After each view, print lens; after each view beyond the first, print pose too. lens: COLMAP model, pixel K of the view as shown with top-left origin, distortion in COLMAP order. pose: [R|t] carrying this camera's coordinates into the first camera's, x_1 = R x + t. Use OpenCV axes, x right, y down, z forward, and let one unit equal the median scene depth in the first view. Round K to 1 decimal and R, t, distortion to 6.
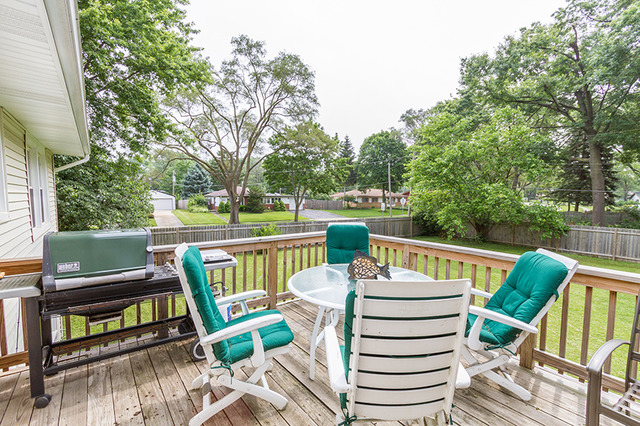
lens RADIAL K [[291.8, 0, 319.8], [0, 291.8, 213.5], [0, 0, 1]] dist [0.003129, 0.000521]
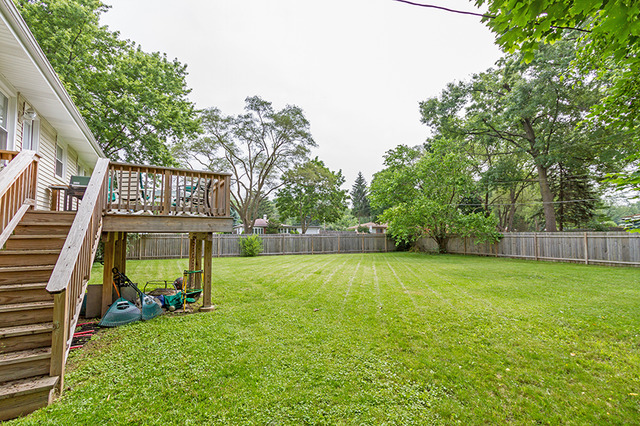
lens RADIAL K [[291.8, 0, 320.3], [0, 291.8, 215.2], [0, 0, 1]] dist [0.003129, 0.000521]
pose [[0.991732, -0.019682, -0.126812, 0.159937], [0.003115, 0.991569, -0.129543, 0.065385], [0.128292, 0.128077, 0.983431, -0.133955]]
